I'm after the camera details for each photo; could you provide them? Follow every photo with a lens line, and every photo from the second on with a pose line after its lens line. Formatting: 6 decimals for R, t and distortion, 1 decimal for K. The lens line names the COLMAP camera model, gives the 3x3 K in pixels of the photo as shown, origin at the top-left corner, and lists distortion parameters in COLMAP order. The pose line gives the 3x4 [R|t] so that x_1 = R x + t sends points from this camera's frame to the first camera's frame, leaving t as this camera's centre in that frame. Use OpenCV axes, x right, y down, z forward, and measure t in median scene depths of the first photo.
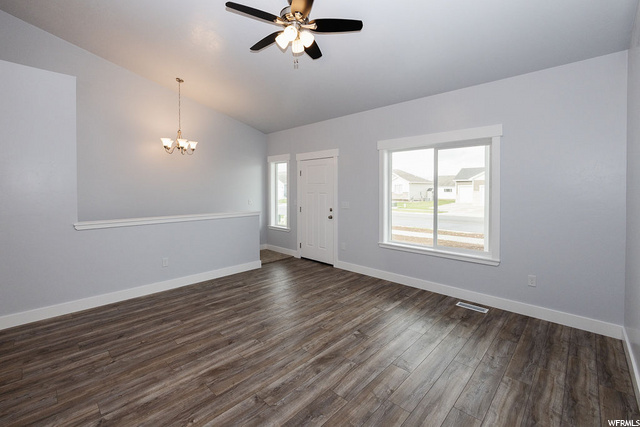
lens RADIAL K [[284.1, 0, 323.9], [0, 284.1, 190.6], [0, 0, 1]] dist [-0.003365, 0.000856]
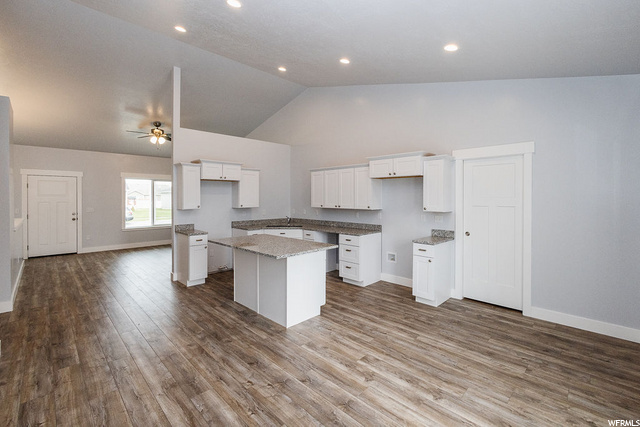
lens RADIAL K [[284.1, 0, 317.4], [0, 284.1, 201.2], [0, 0, 1]] dist [-0.003365, 0.000856]
pose [[0.037543, -0.010499, 0.999240, -2.083081], [0.009781, 0.999901, 0.010138, 0.004292], [-0.999247, 0.009393, 0.037642, -0.399702]]
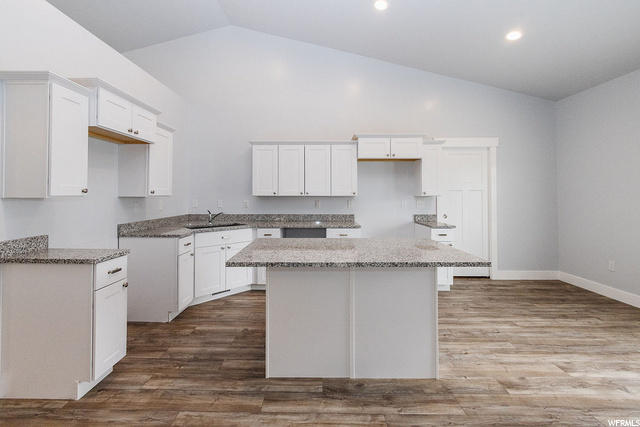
lens RADIAL K [[284.1, 0, 307.7], [0, 284.1, 188.7], [0, 0, 1]] dist [-0.003365, 0.000856]
pose [[-0.678551, 0.018968, 0.734308, -1.398242], [0.008407, 0.999802, -0.018058, 0.052208], [-0.734505, -0.006080, -0.678576, 0.341682]]
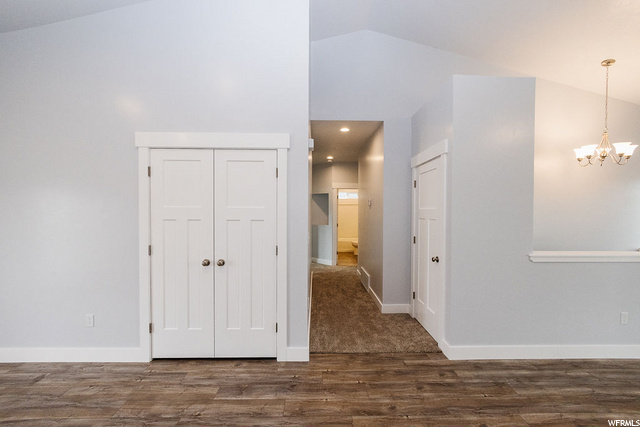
lens RADIAL K [[272.0, 0, 317.5], [0, 272.0, 215.4], [0, 0, 1]] dist [-0.001687, 0.000003]
pose [[0.707843, 0.017813, -0.706145, -0.755895], [-0.015096, 0.999835, 0.010090, 0.004776], [0.706209, 0.003518, 0.707995, -0.009808]]
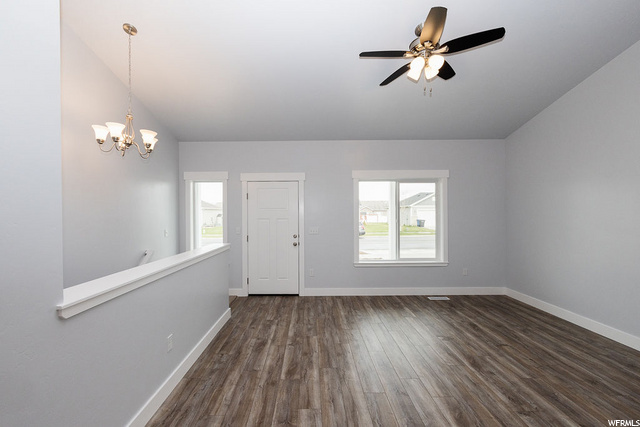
lens RADIAL K [[272.0, 0, 313.2], [0, 272.0, 213.0], [0, 0, 1]] dist [-0.001687, 0.000003]
pose [[0.715482, -0.000039, 0.698632, -0.885402], [0.008538, 0.999926, -0.008688, -0.003317], [-0.698580, 0.012181, 0.715429, 0.483697]]
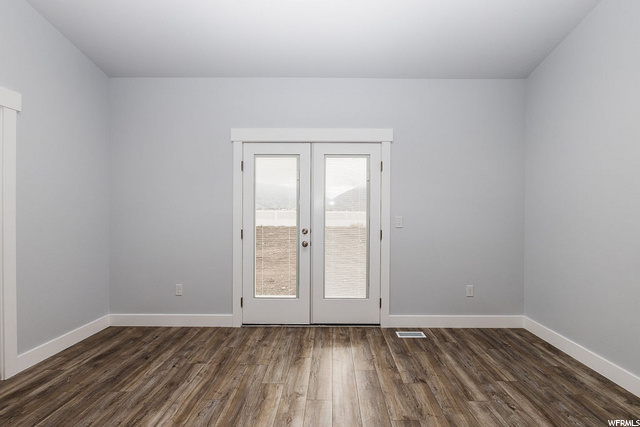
lens RADIAL K [[284.1, 0, 334.6], [0, 284.1, 211.4], [0, 0, 1]] dist [-0.003365, 0.000856]
pose [[-0.717767, -0.000060, -0.696284, -1.110789], [-0.007985, 0.999935, 0.008145, 0.060492], [0.696238, 0.011406, -0.717721, -0.169549]]
